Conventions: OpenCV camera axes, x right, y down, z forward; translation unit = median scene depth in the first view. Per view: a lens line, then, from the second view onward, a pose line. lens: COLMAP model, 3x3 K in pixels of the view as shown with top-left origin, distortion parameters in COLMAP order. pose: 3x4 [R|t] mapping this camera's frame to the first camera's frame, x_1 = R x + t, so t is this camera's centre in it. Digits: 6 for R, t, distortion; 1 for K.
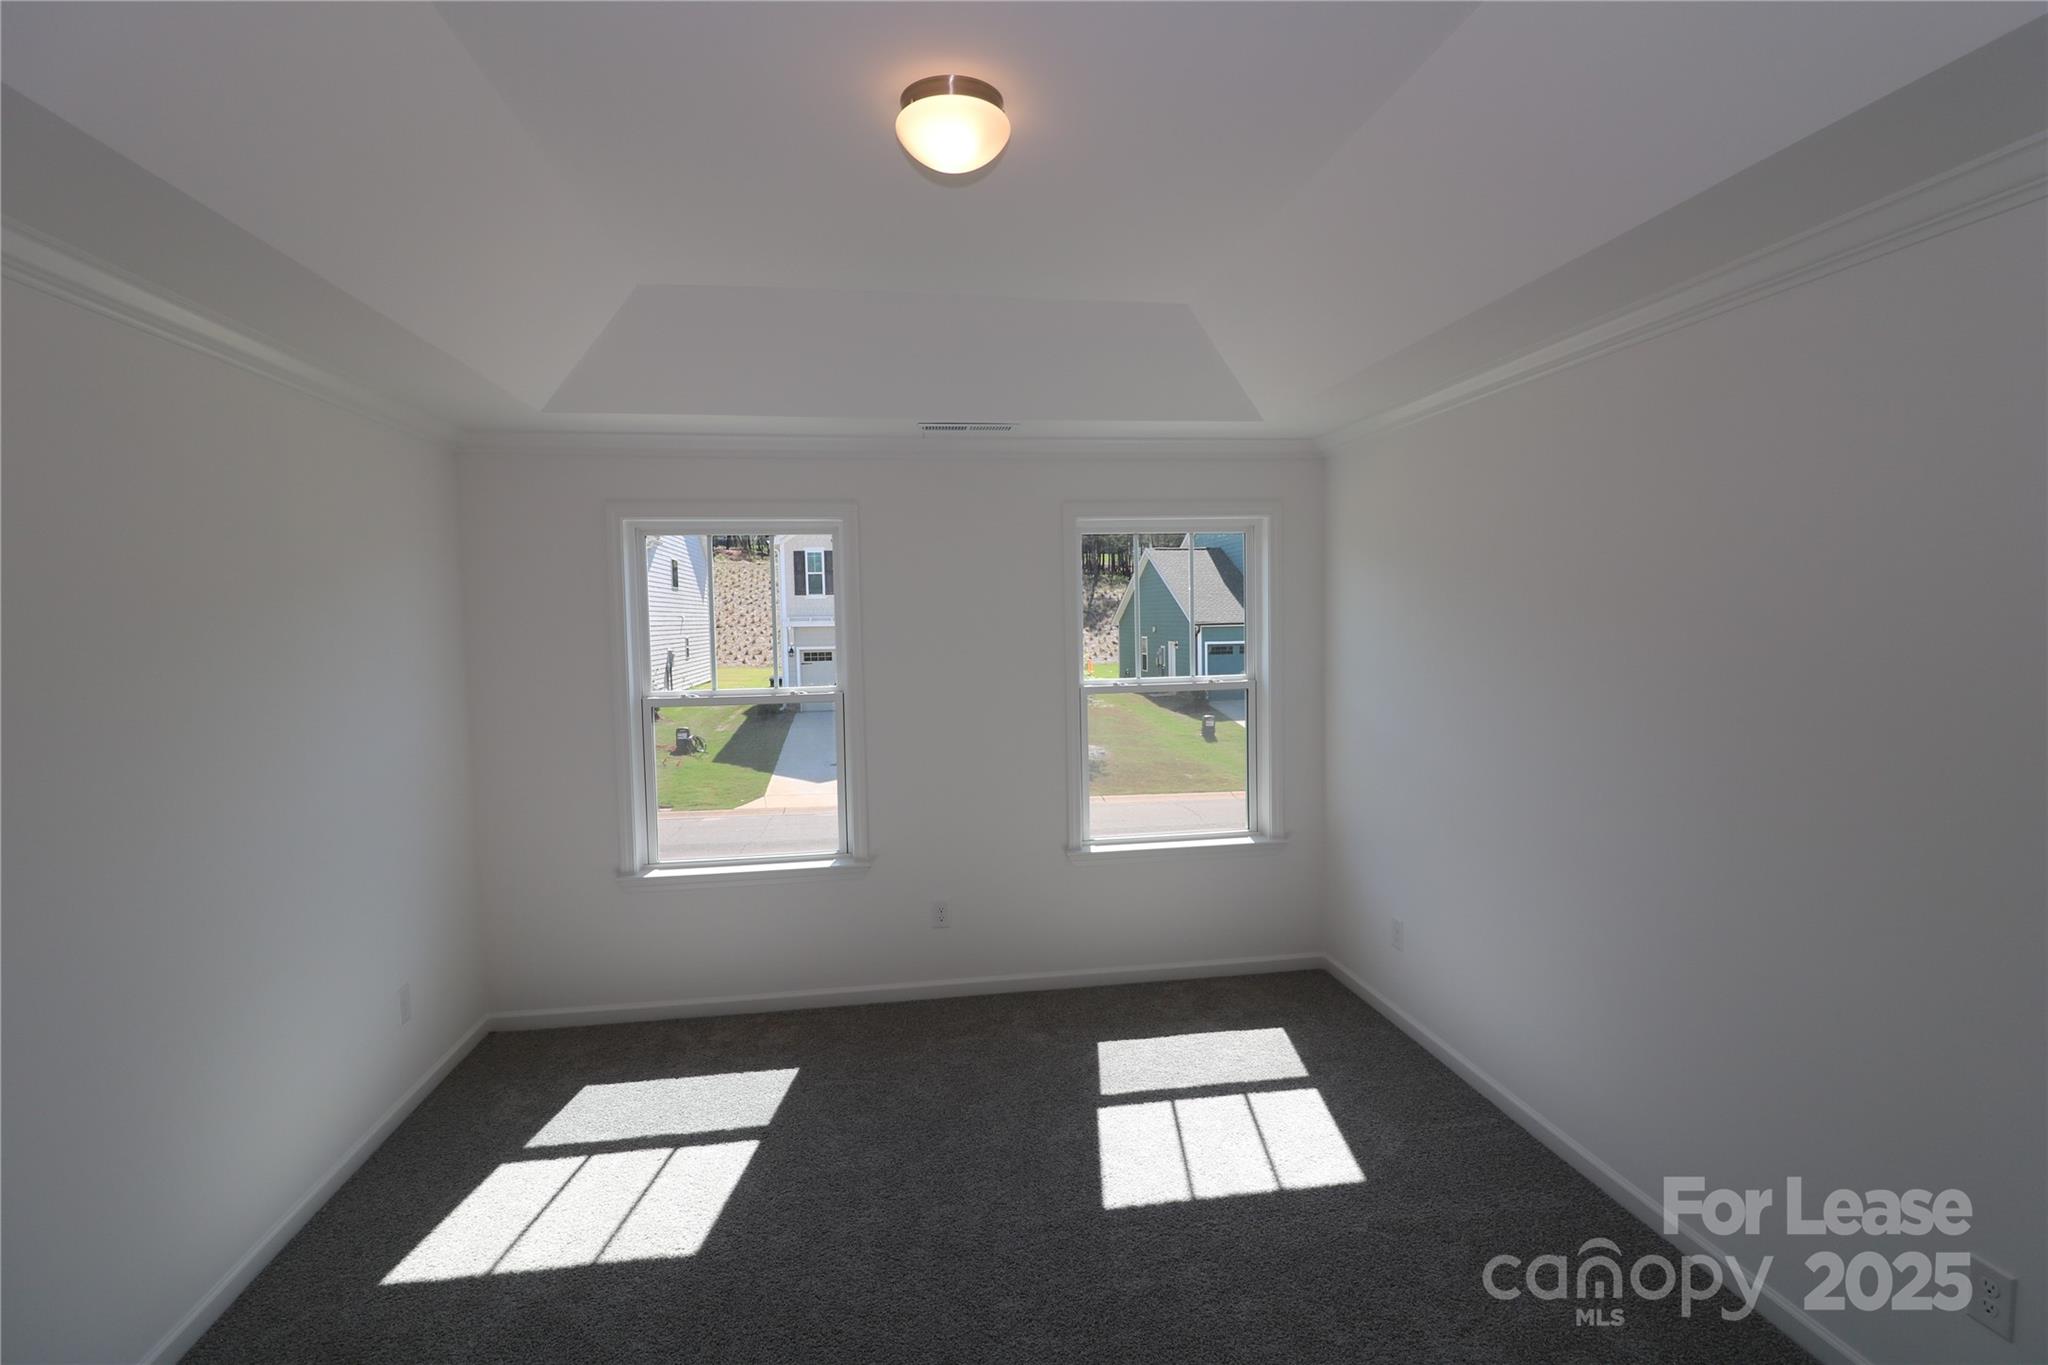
lens RADIAL K [[974.3, 0, 1022.5], [0, 974.3, 668.4], [0, 0, 1]] dist [-0.012521, -0.010089]
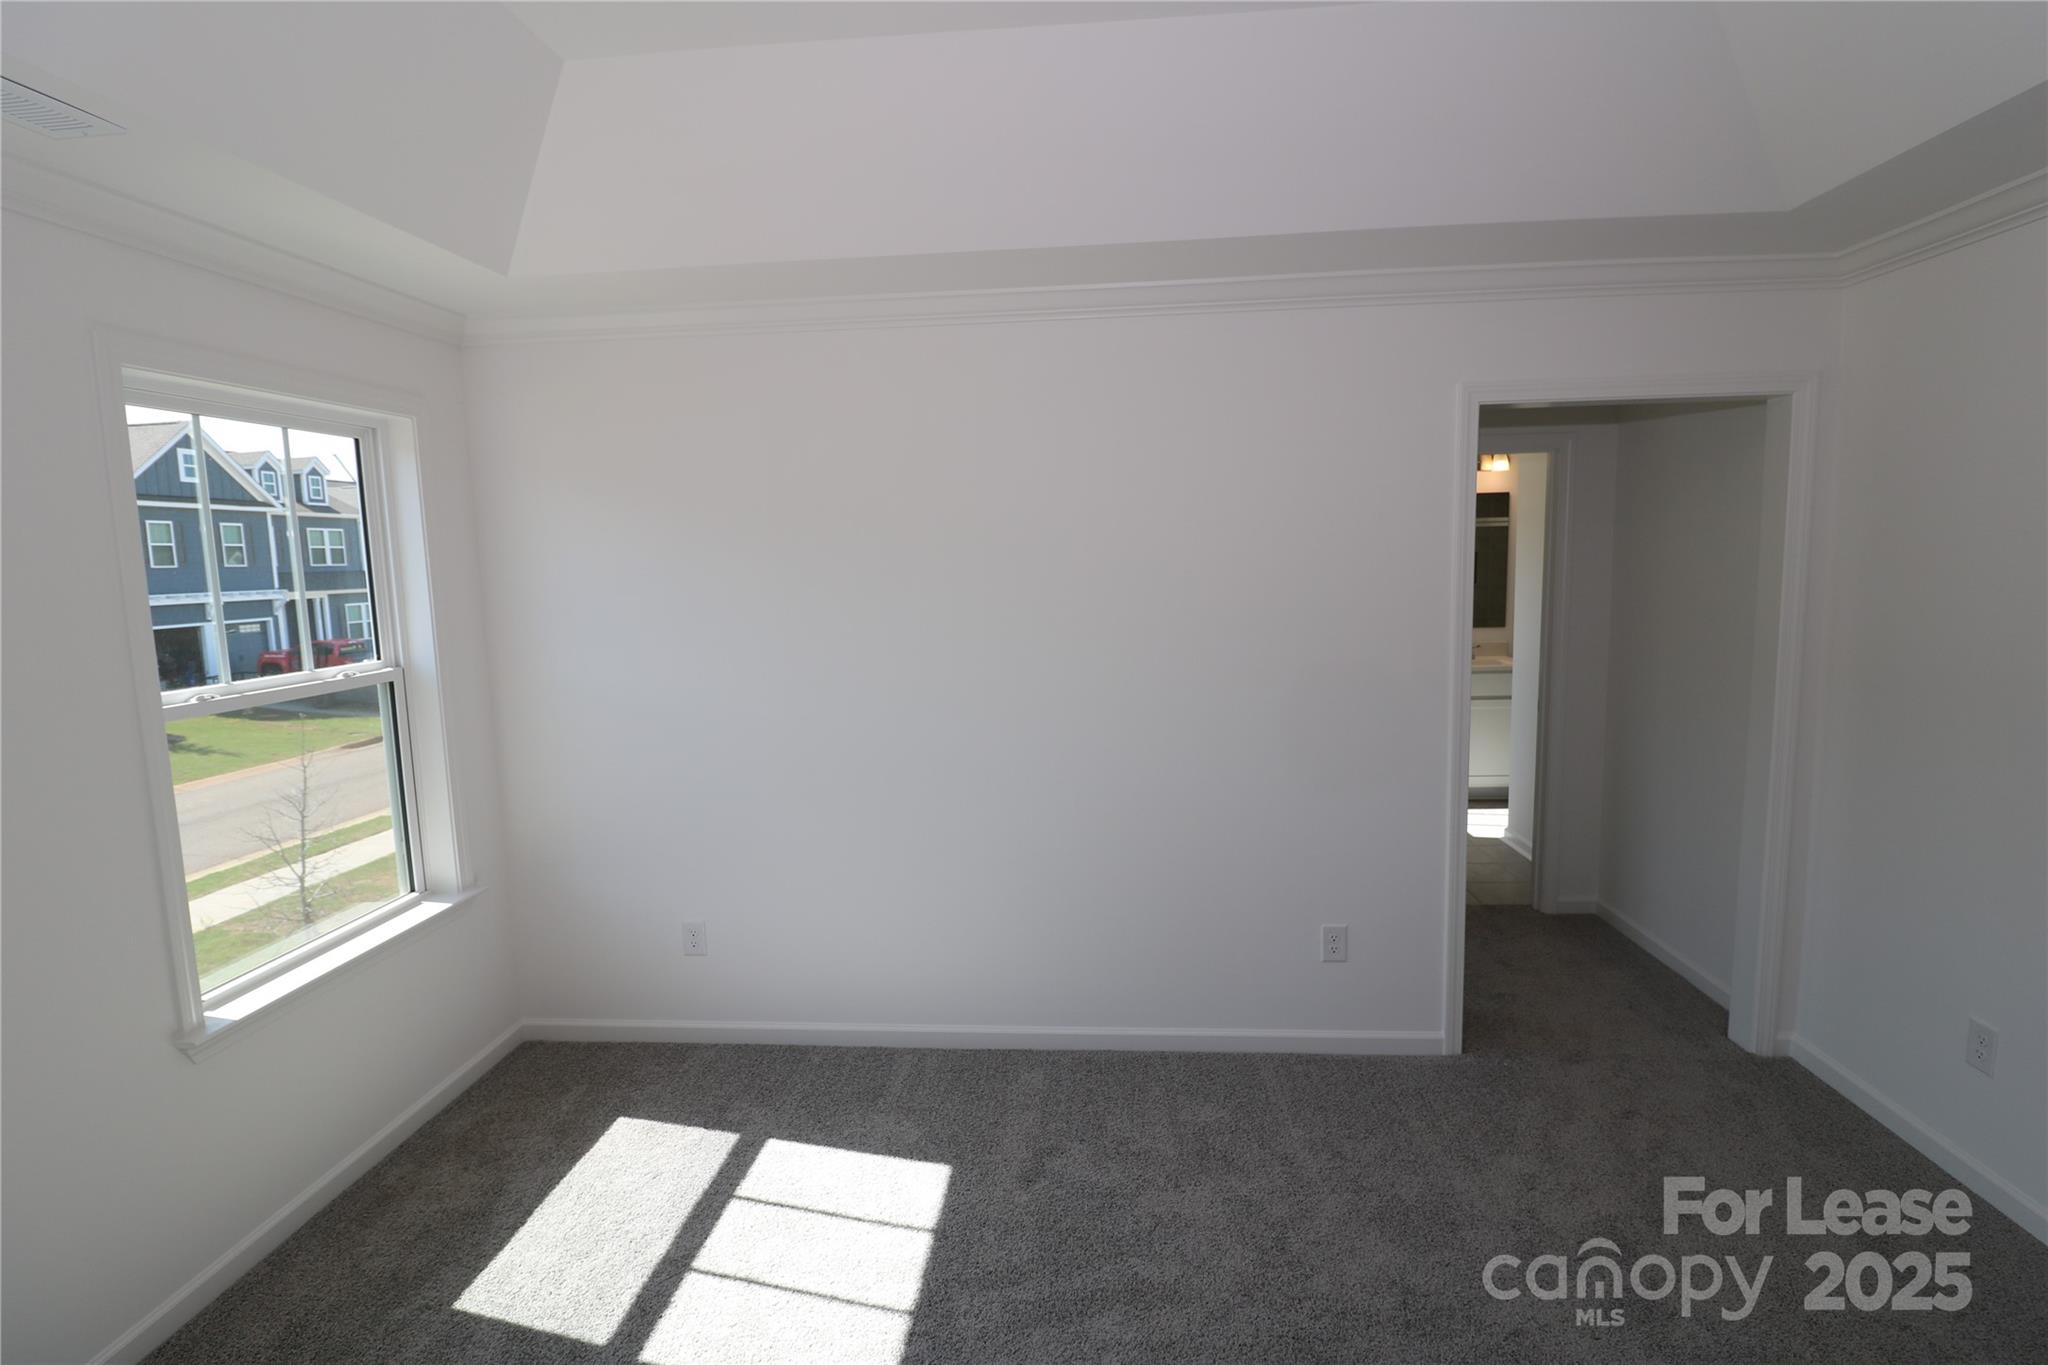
lens RADIAL K [[974.3, 0, 1022.5], [0, 974.3, 668.4], [0, 0, 1]] dist [-0.012521, -0.010089]
pose [[0.222573, -0.103751, 0.969380, -0.353590], [0.077314, 0.993068, 0.088535, -0.015450], [-0.971846, 0.055241, 0.229051, 0.510575]]
